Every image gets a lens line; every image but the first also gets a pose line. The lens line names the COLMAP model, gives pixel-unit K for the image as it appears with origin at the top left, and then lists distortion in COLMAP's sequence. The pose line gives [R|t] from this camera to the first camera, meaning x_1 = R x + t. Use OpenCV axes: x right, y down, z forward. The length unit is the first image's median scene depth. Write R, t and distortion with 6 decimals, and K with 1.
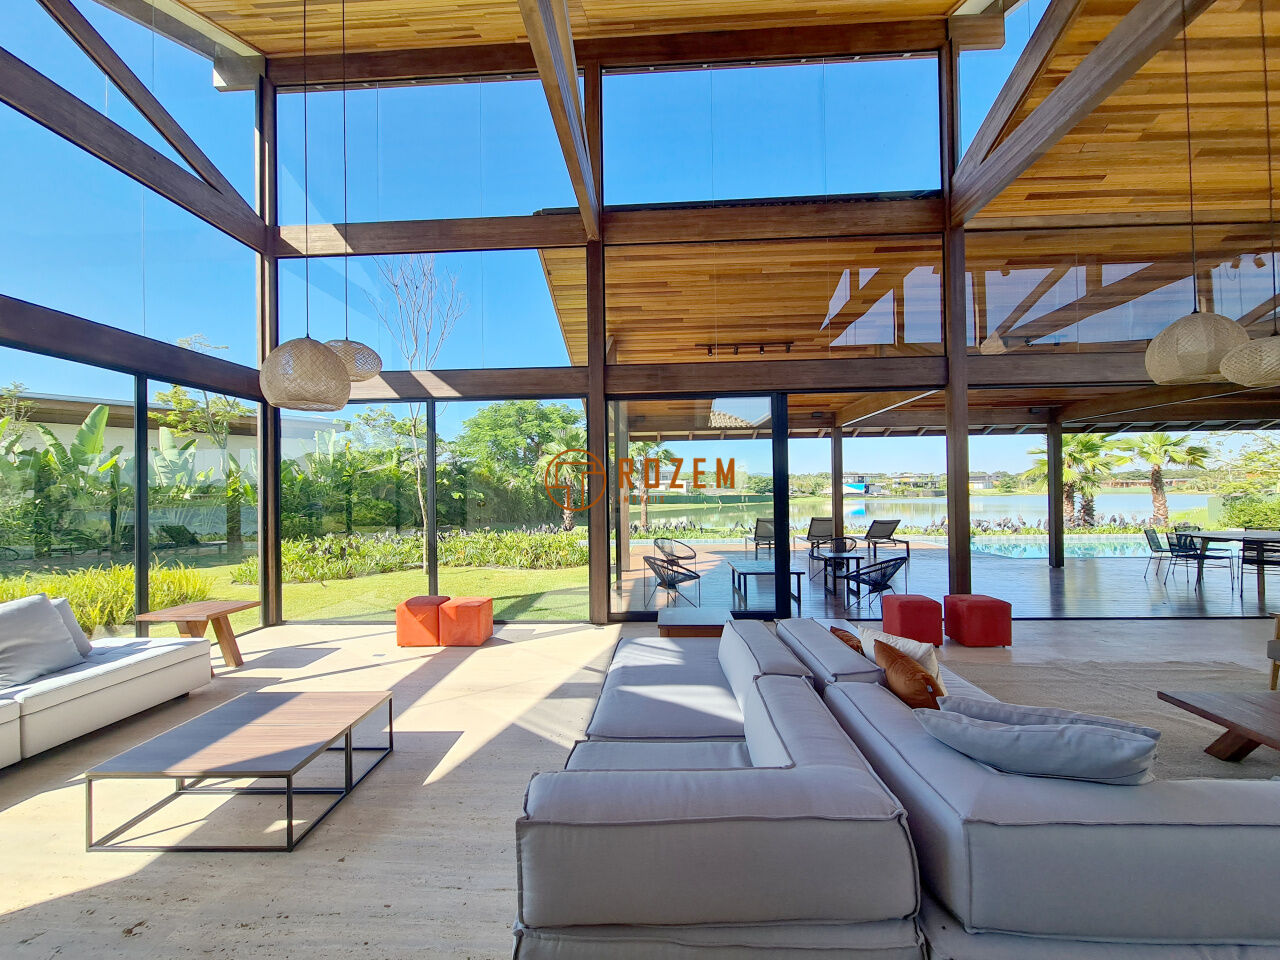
lens RADIAL K [[526.9, 0, 636.7], [0, 526.9, 485.6], [0, 0, 1]] dist [0.000746, -0.001769]
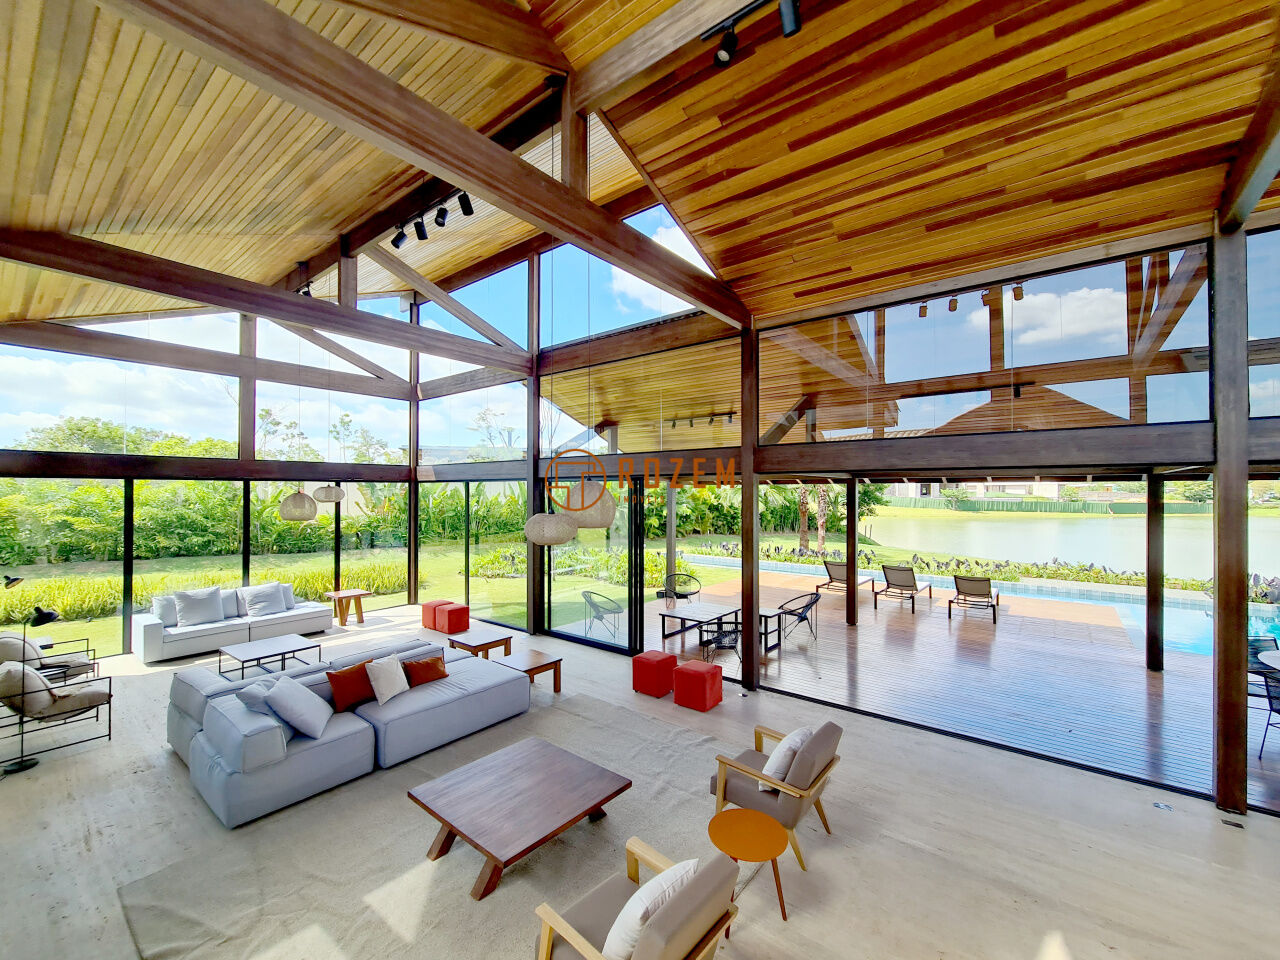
lens RADIAL K [[526.9, 0, 636.5], [0, 526.9, 484.4], [0, 0, 1]] dist [0.000746, -0.001769]
pose [[0.811674, 0.004983, -0.584090, 1.028001], [-0.004539, 0.999987, 0.002223, -0.163363], [0.584093, 0.000847, 0.811686, -0.030460]]
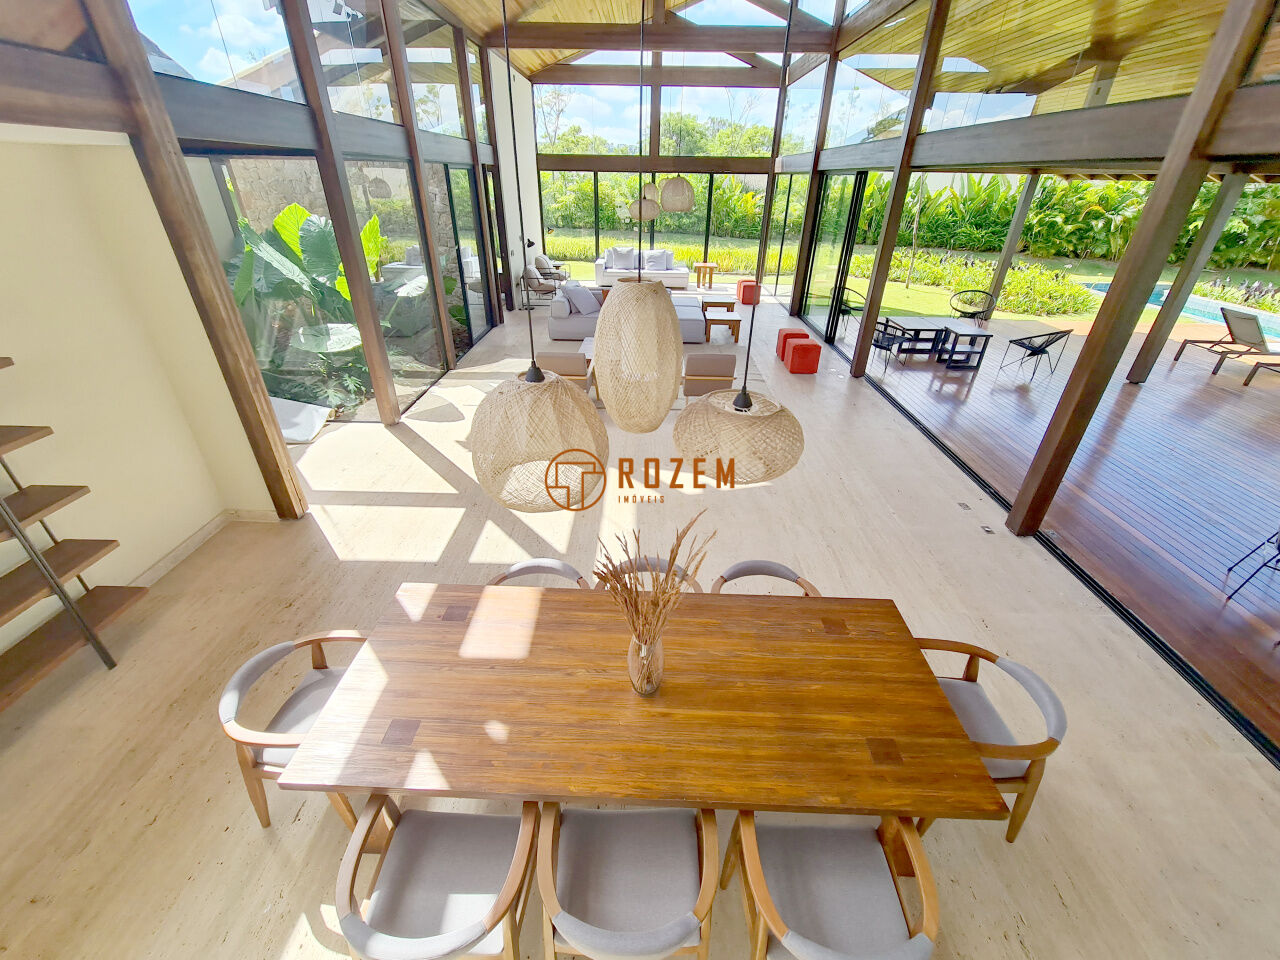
lens RADIAL K [[526.9, 0, 637.0], [0, 526.9, 485.8], [0, 0, 1]] dist [0.000746, -0.001769]
pose [[0.029662, 0.515870, -0.856153, 1.830513], [-0.005010, 0.856596, 0.515964, -0.182450], [0.999547, -0.011015, 0.027993, 0.396370]]
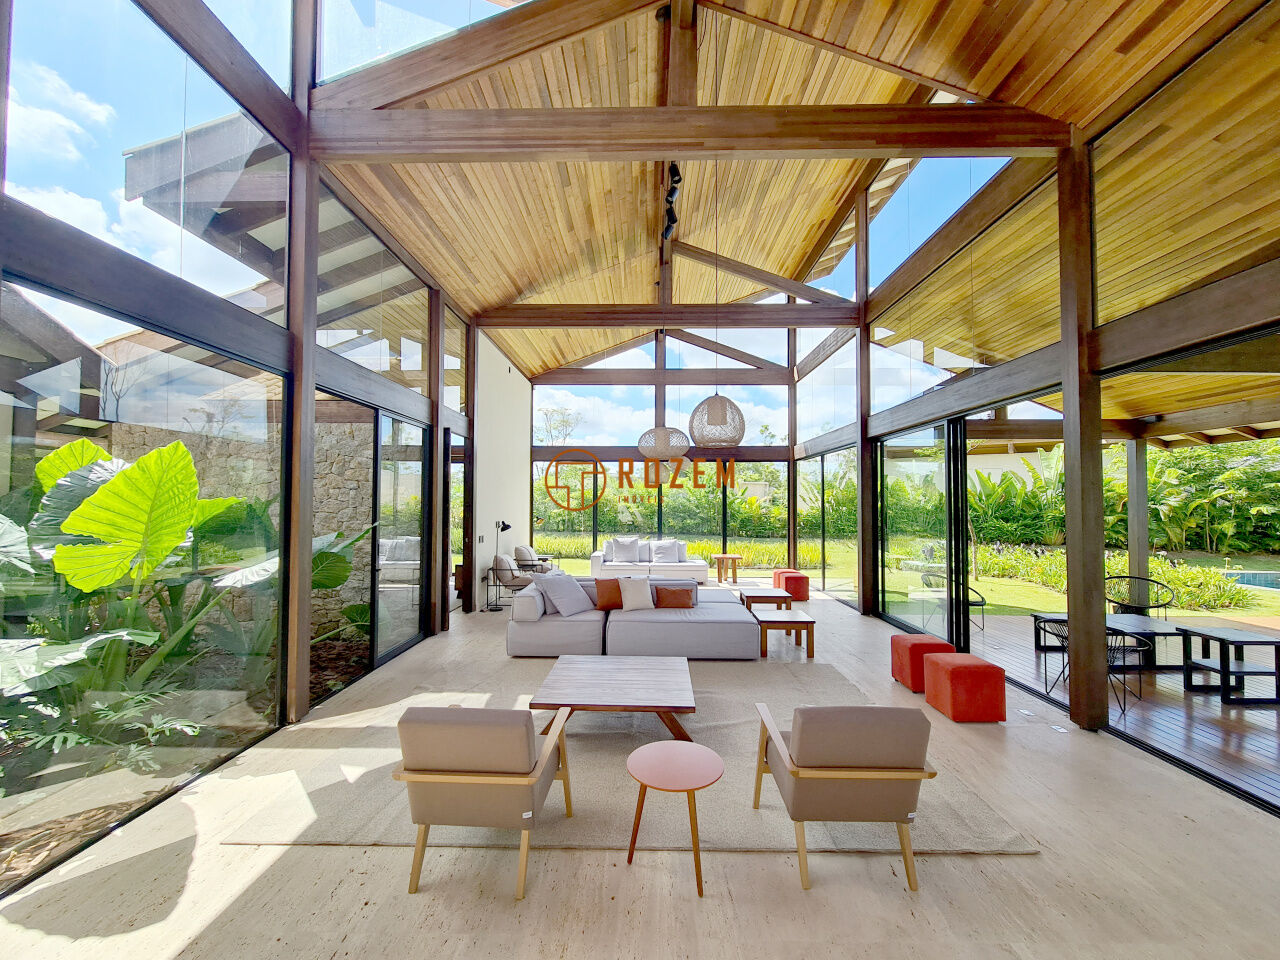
lens RADIAL K [[526.9, 0, 636.5], [0, 526.9, 490.0], [0, 0, 1]] dist [0.000746, -0.001769]
pose [[0.030836, -0.009837, -0.999476, 1.236028], [0.005745, 0.999937, -0.009664, -0.039866], [0.999508, -0.005444, 0.030891, 0.393519]]
